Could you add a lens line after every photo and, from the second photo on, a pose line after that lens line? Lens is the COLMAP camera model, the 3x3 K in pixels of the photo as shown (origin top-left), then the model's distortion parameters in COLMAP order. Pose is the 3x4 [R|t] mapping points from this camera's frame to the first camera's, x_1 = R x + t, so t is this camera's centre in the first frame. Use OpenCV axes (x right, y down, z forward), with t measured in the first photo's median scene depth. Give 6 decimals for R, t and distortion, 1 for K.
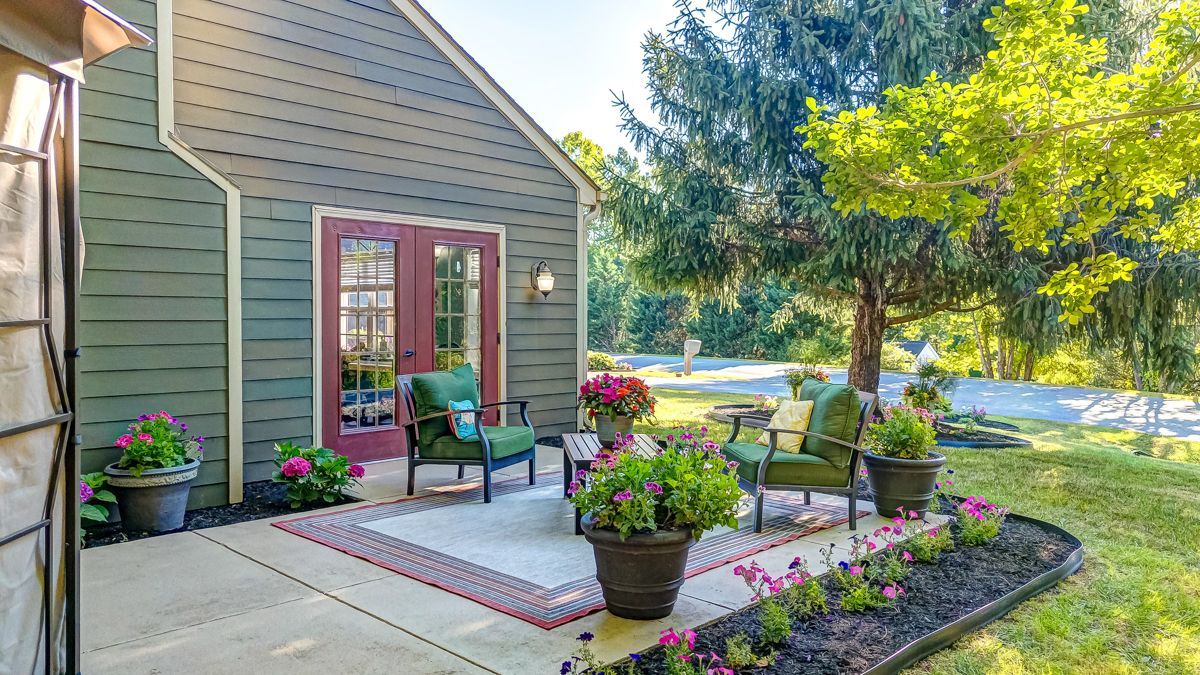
lens RADIAL K [[877.5, 0, 600.0], [0, 877.5, 337.5], [0, 0, 1]] dist [0.003297, 0.001330]
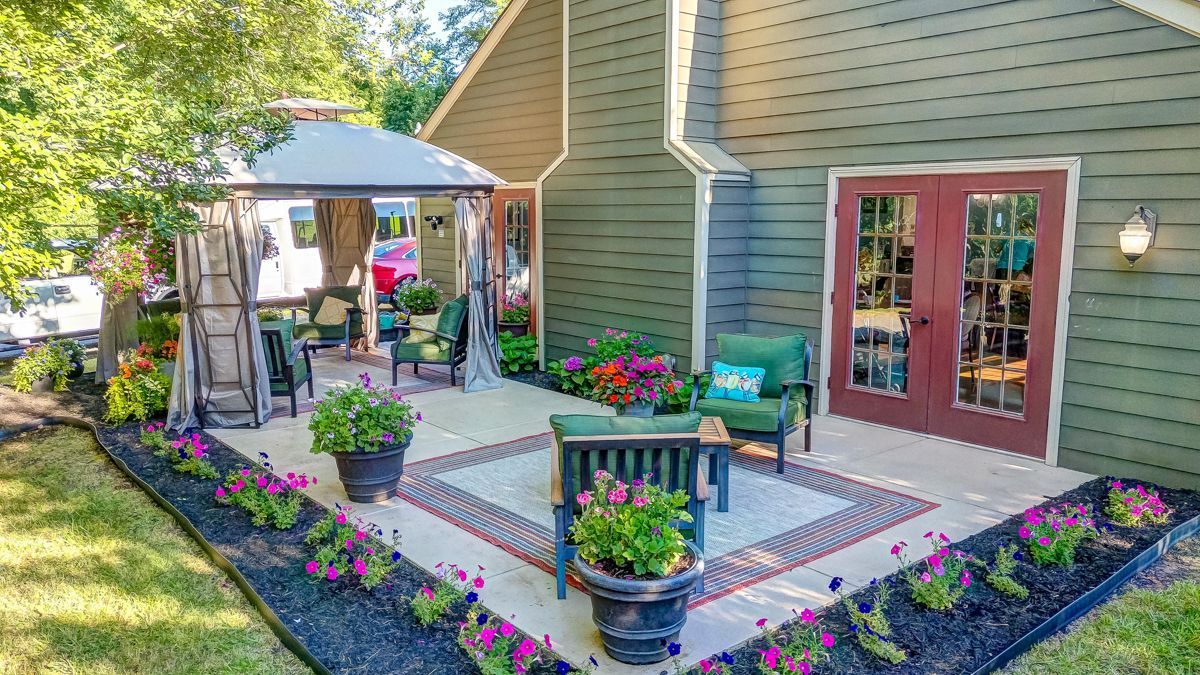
lens RADIAL K [[877.5, 0, 600.0], [0, 877.5, 337.5], [0, 0, 1]] dist [0.003297, 0.001330]
pose [[-0.136473, 0.137876, -0.981002, 0.766900], [-0.022771, 0.989569, 0.142248, -0.091917], [0.990382, 0.041752, -0.131910, 0.866097]]
